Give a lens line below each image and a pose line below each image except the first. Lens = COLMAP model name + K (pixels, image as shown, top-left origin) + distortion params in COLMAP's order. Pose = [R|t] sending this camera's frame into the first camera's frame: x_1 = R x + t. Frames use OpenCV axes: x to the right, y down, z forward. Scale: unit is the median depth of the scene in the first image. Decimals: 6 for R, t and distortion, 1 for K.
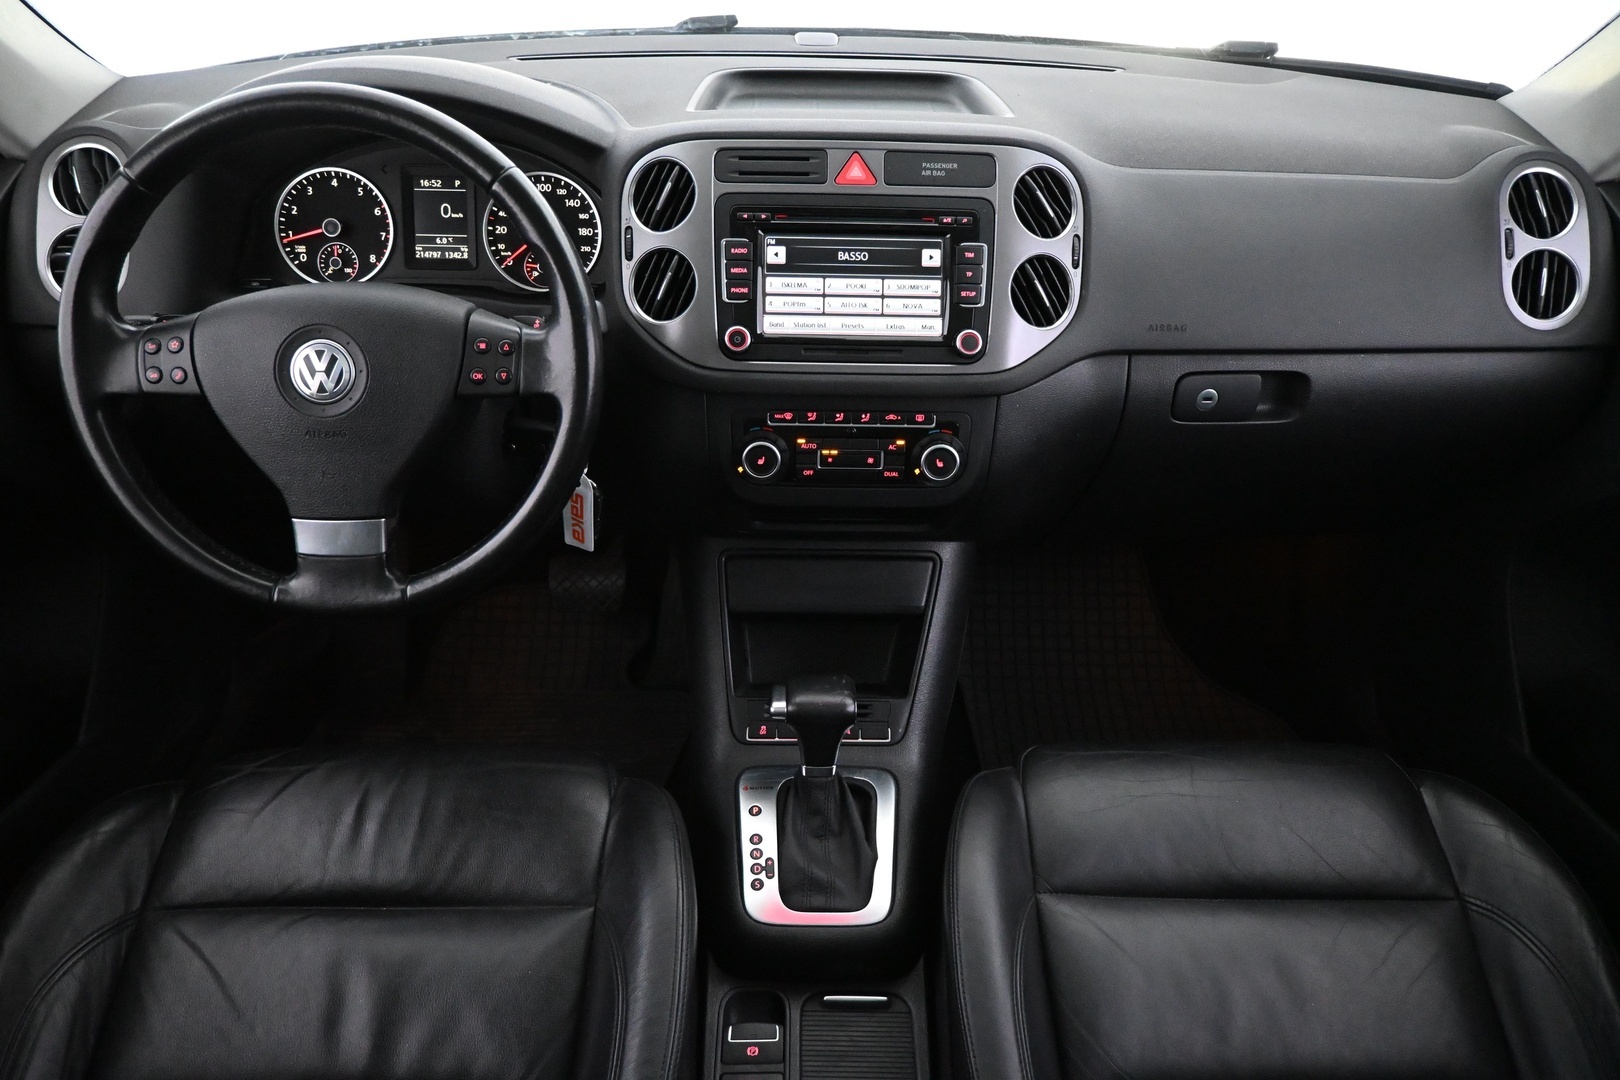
lens RADIAL K [[1138.7, 0, 823.4], [0, 1138.7, 534.9], [0, 0, 1]] dist [0.008912, 0.001534]
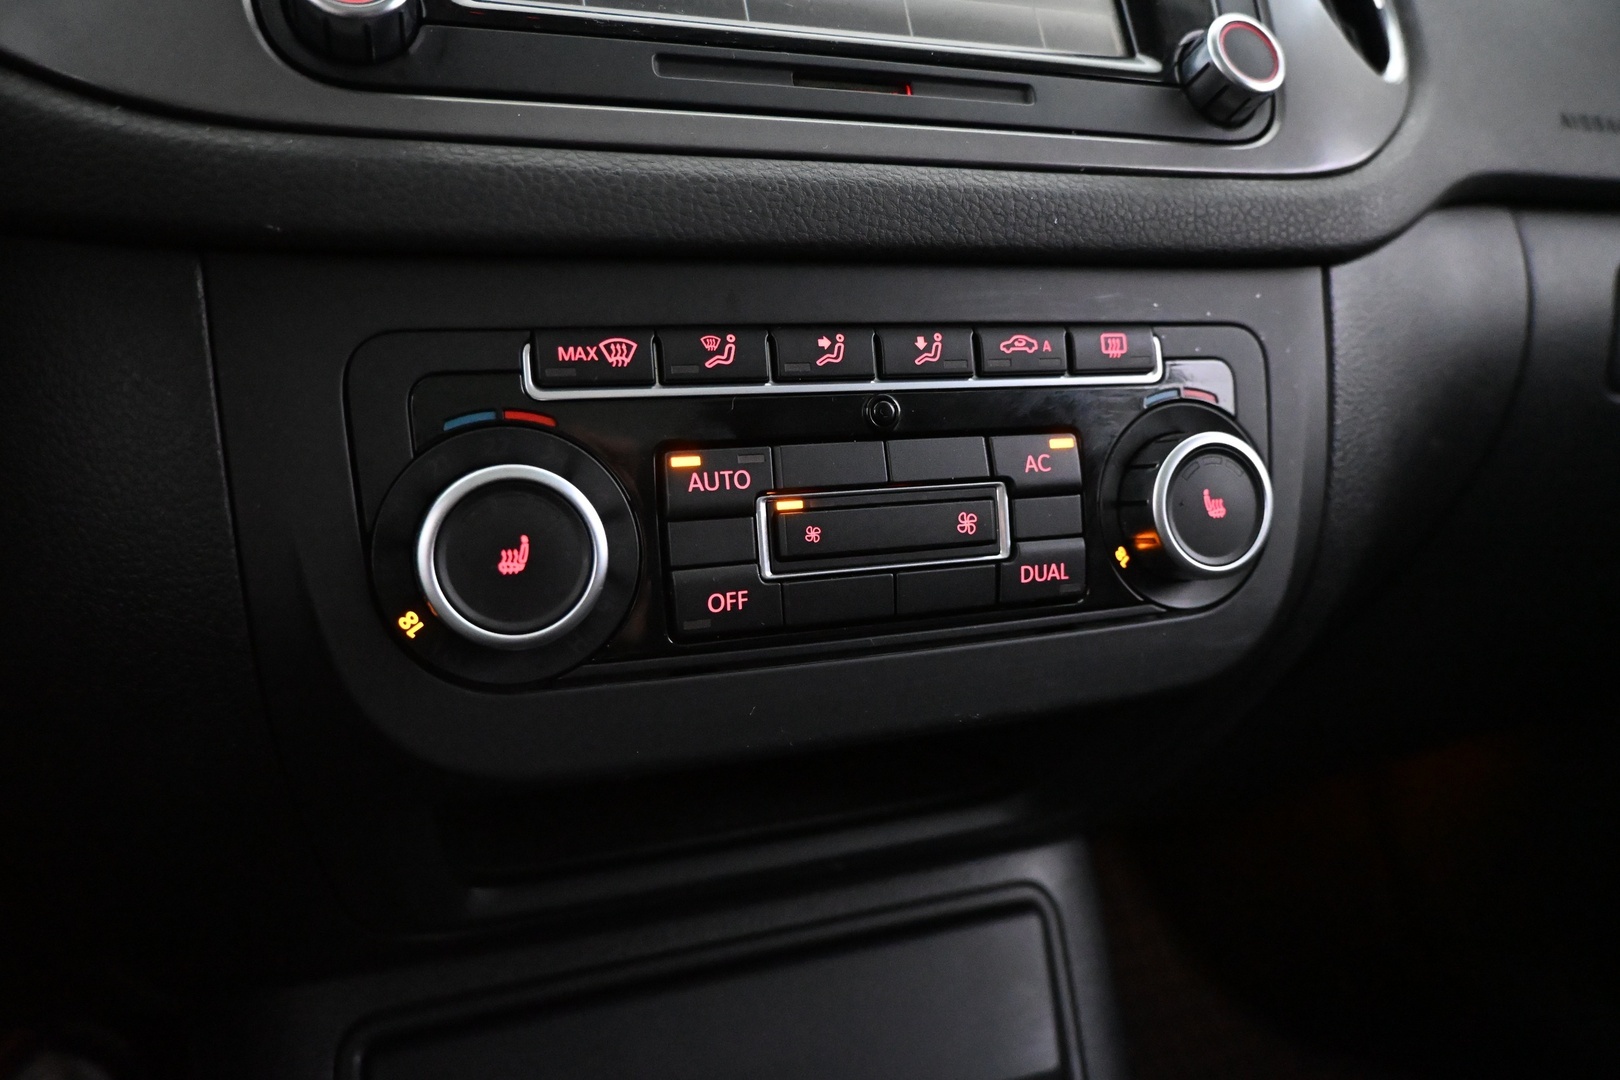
lens RADIAL K [[1109.2, 0, 810.0], [0, 1109.2, 540.0], [0, 0, 1]] dist [0.010191, -0.000860]
pose [[0.943756, -0.092283, 0.317503, -0.067099], [0.185902, 0.942206, -0.278728, -0.001169], [-0.273431, 0.322076, 0.906368, 0.788812]]
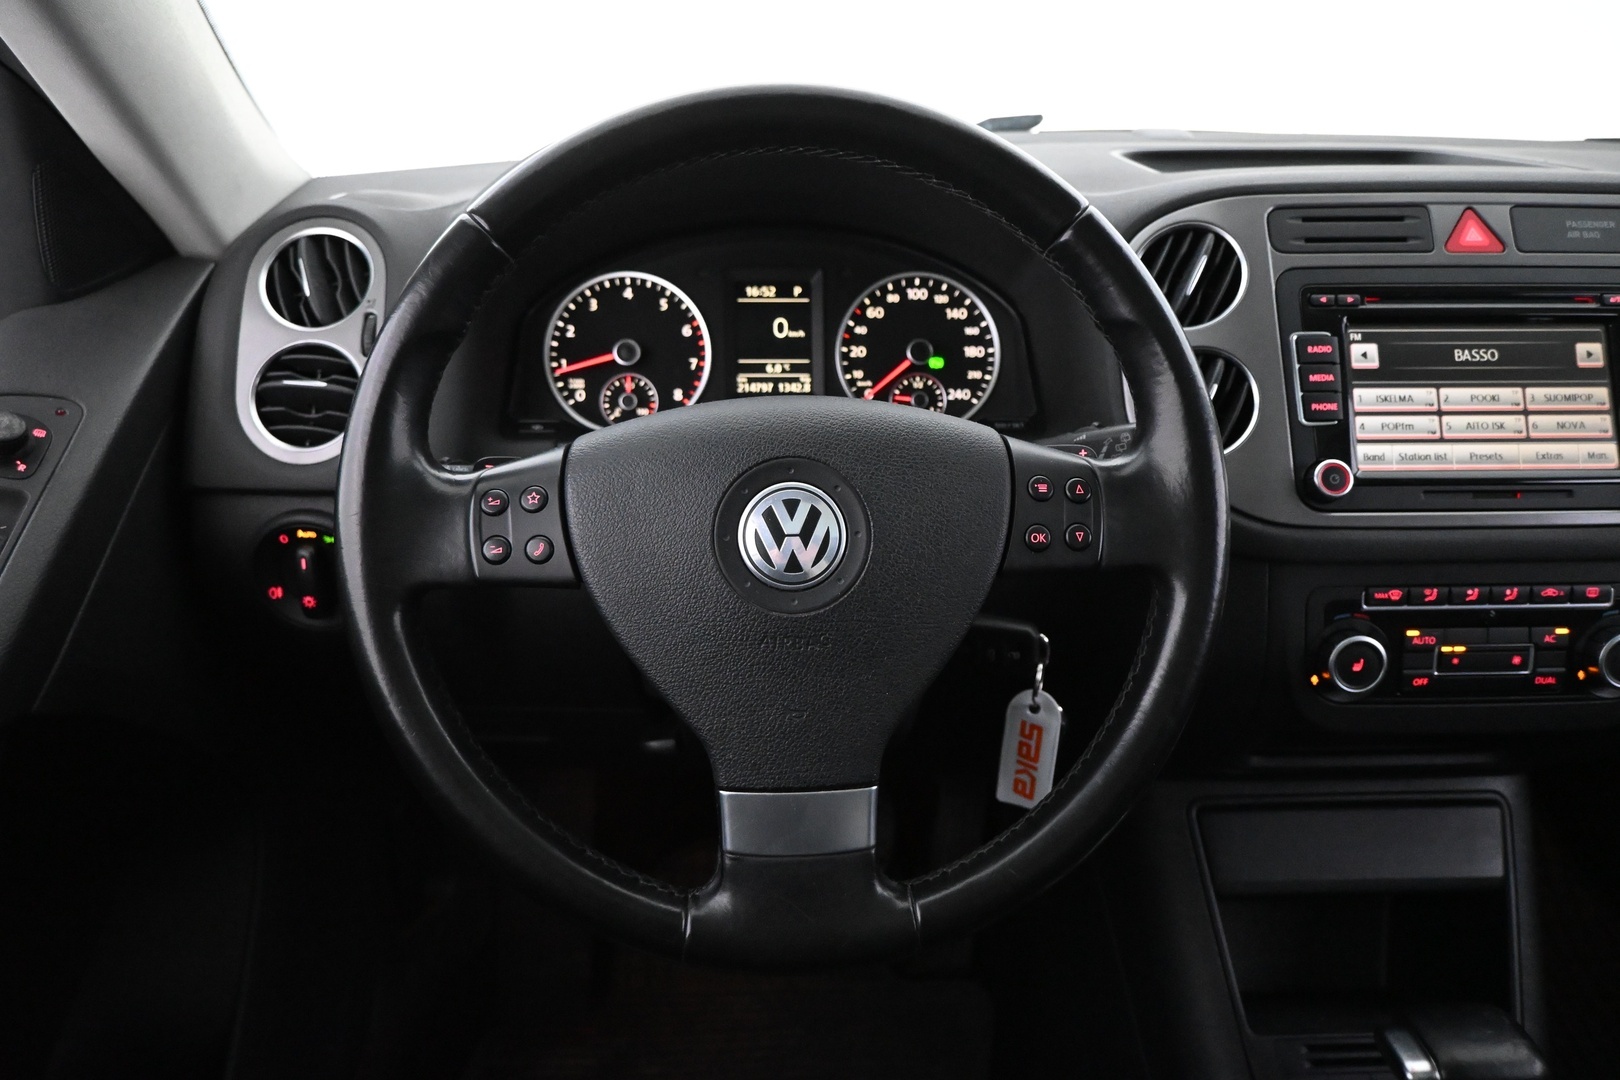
lens RADIAL K [[1138.7, 0, 823.4], [0, 1138.7, 534.9], [0, 0, 1]] dist [0.008912, 0.001534]
pose [[0.999250, -0.025943, 0.028746, -0.368276], [0.030516, 0.984587, -0.172215, -0.035411], [-0.023835, 0.172963, 0.984640, 0.354418]]
